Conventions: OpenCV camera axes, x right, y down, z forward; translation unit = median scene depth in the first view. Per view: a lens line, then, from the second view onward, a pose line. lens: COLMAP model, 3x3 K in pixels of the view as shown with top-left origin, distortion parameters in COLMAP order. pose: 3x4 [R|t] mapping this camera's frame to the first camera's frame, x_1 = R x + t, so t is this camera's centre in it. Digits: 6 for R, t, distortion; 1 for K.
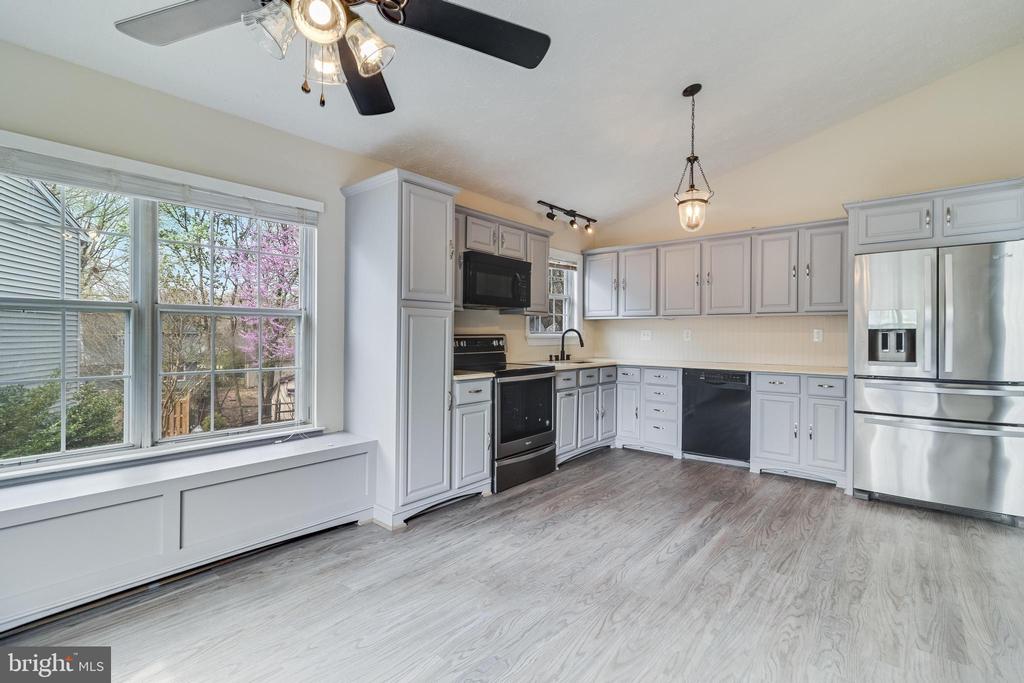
lens RADIAL K [[470.7, 0, 515.0], [0, 470.7, 334.6], [0, 0, 1]] dist [0.001584, 0.000500]
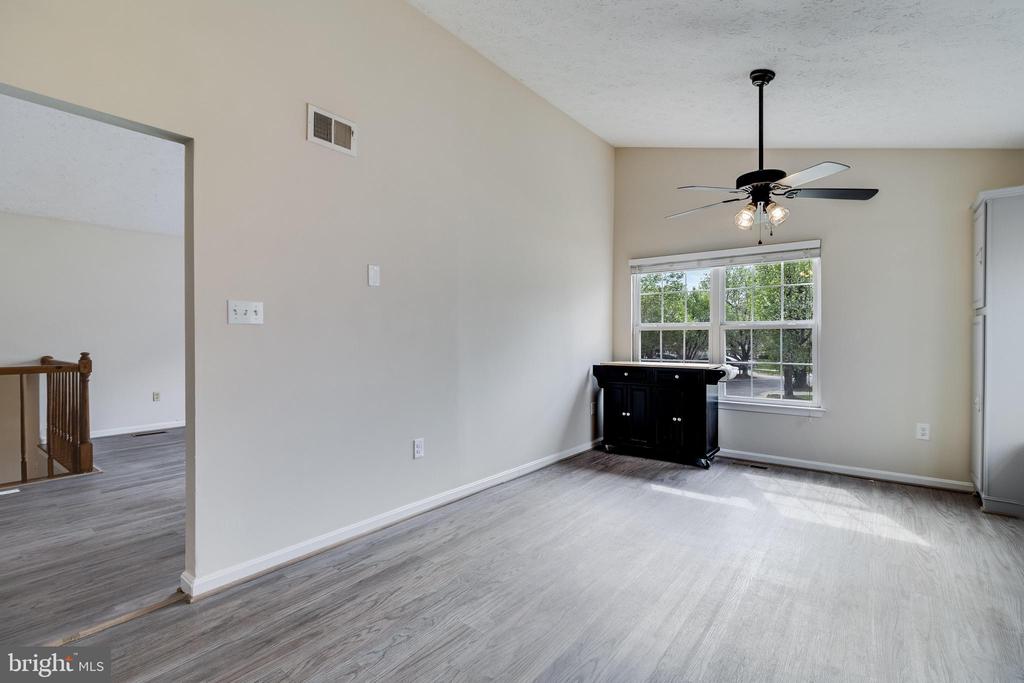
lens RADIAL K [[475.0, 0, 514.6], [0, 475.0, 342.4], [0, 0, 1]] dist [0.000774, 0.000628]
pose [[-0.998924, -0.005766, -0.046016, 0.346088], [-0.006247, 0.999927, 0.010316, 0.000528], [0.045953, 0.010592, -0.998887, 1.215368]]
